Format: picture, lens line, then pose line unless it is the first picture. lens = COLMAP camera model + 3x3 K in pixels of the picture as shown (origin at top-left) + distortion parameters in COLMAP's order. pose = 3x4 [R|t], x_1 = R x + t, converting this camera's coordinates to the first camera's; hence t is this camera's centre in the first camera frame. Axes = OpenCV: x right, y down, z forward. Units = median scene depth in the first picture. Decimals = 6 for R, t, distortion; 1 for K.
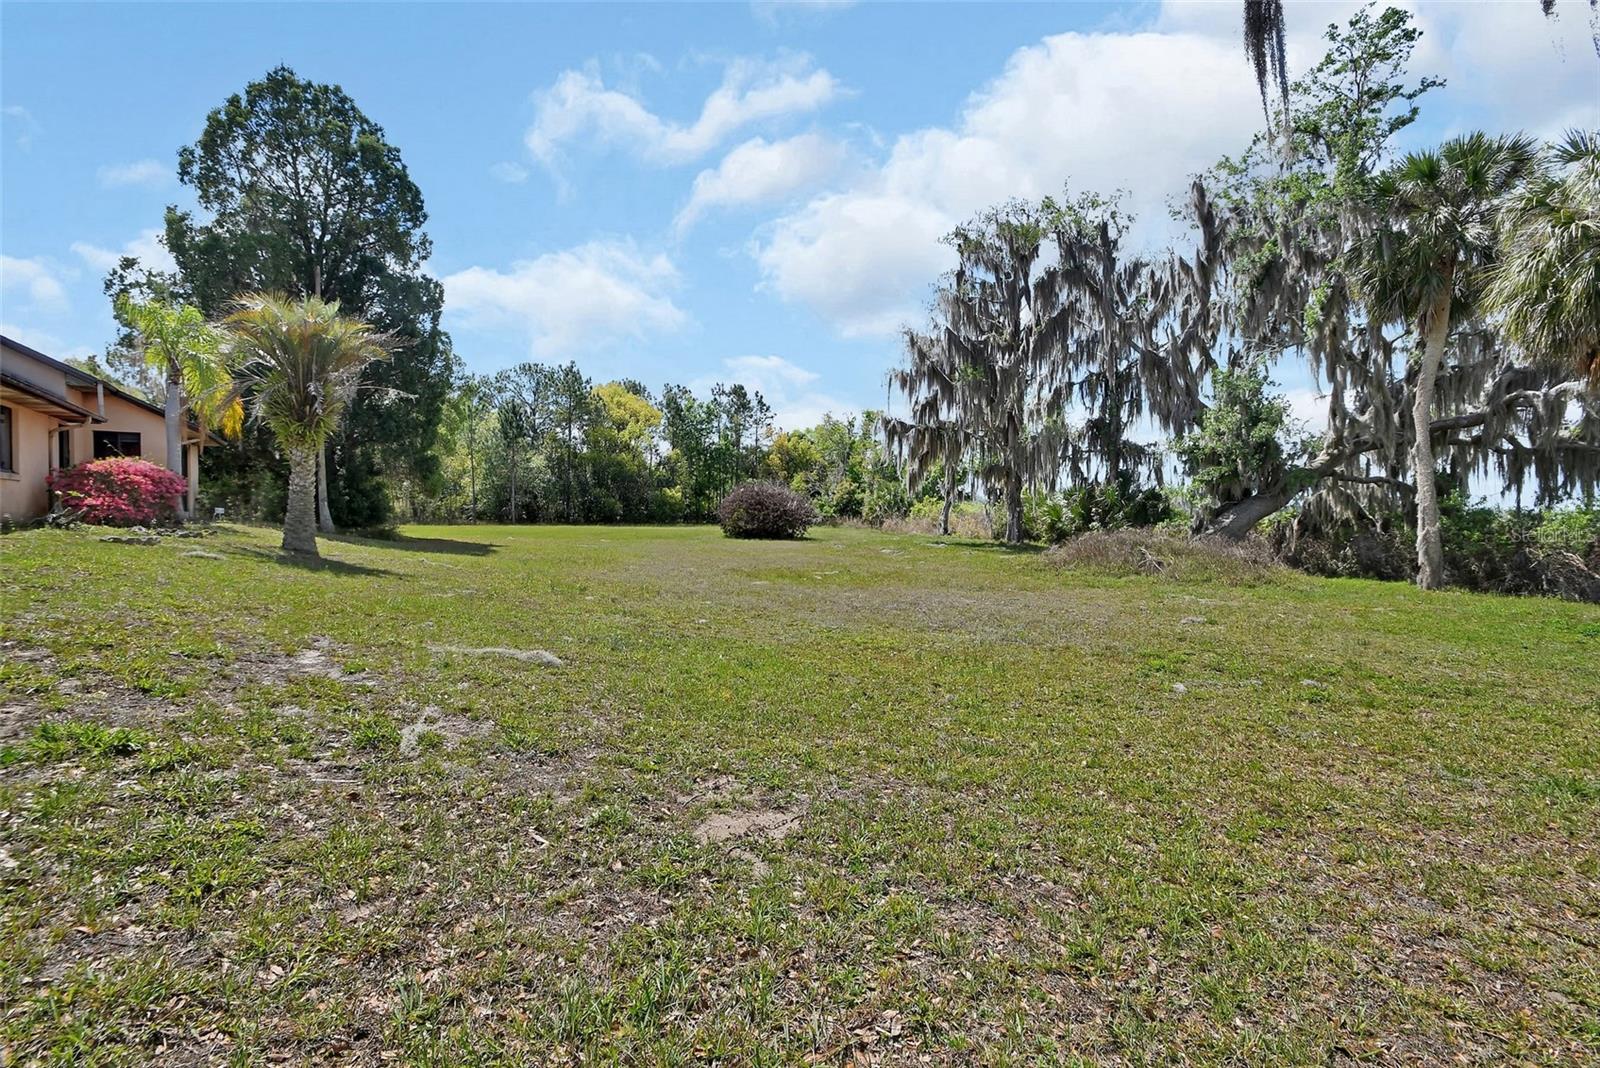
lens RADIAL K [[773.4, 0, 791.4], [0, 773.4, 524.6], [0, 0, 1]] dist [0.127596, -0.061228]
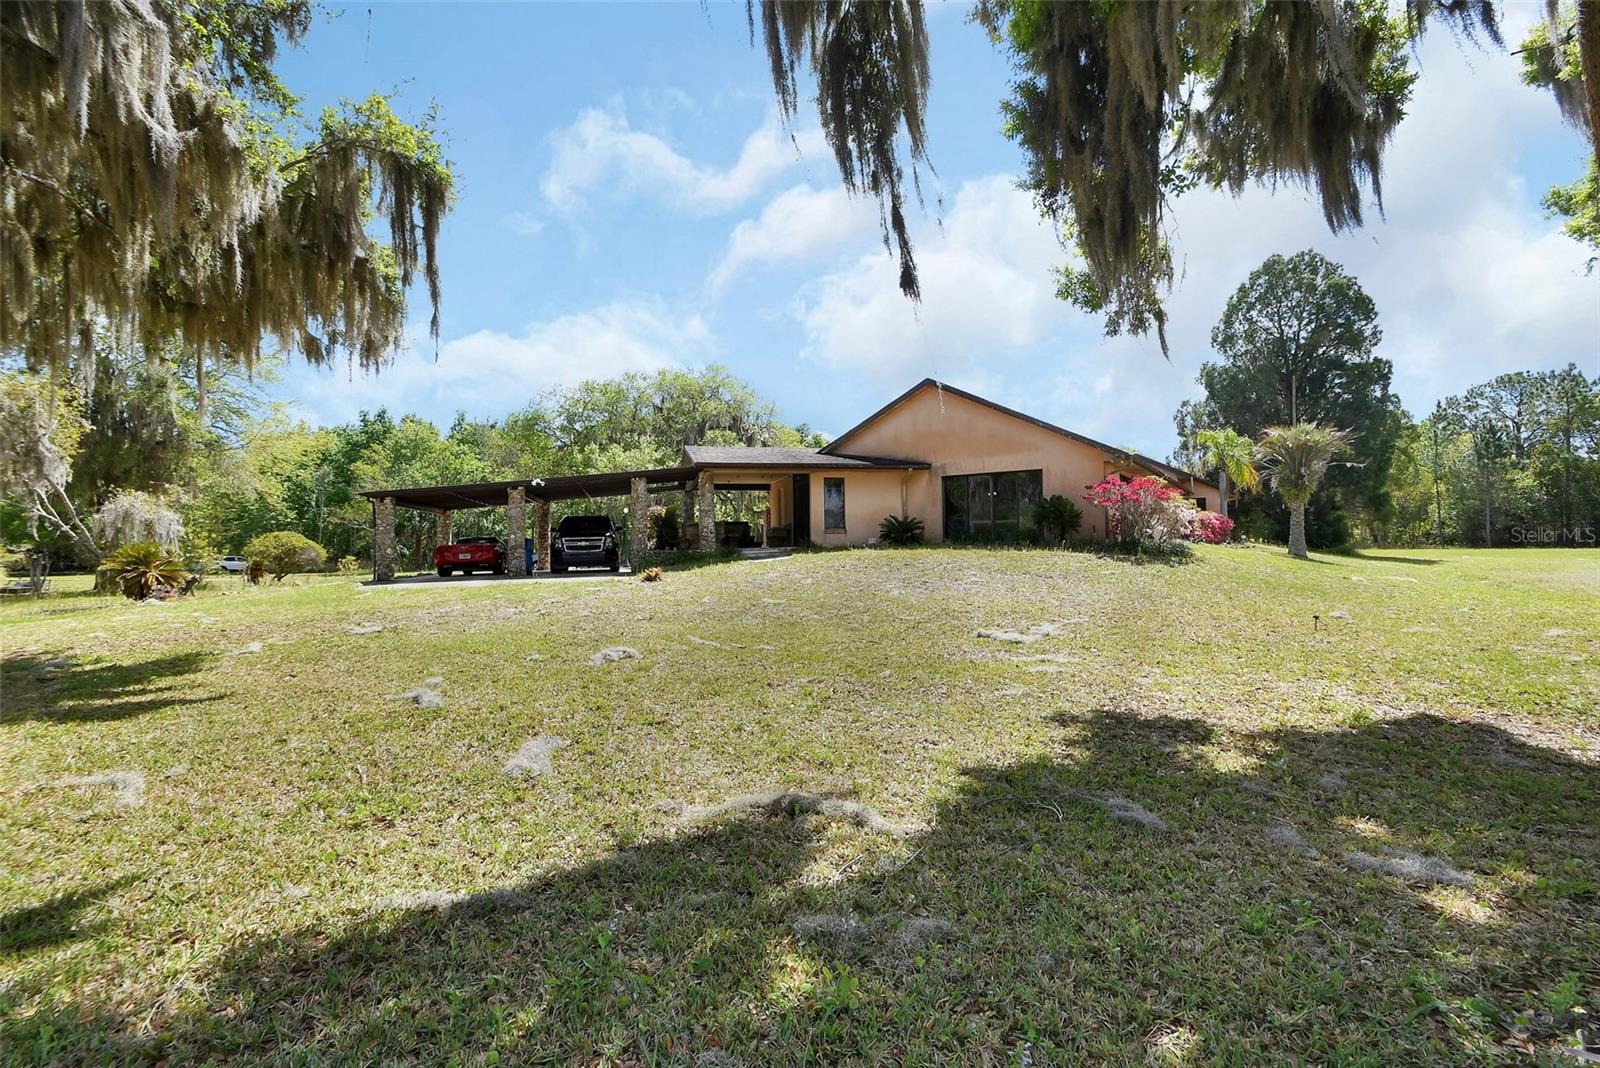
lens RADIAL K [[773.4, 0, 791.4], [0, 773.4, 524.6], [0, 0, 1]] dist [0.127596, -0.061228]
pose [[0.477737, -0.041874, -0.877504, 0.261722], [0.007555, 0.999022, -0.043560, 0.017640], [0.878470, 0.014181, 0.477586, -0.512875]]
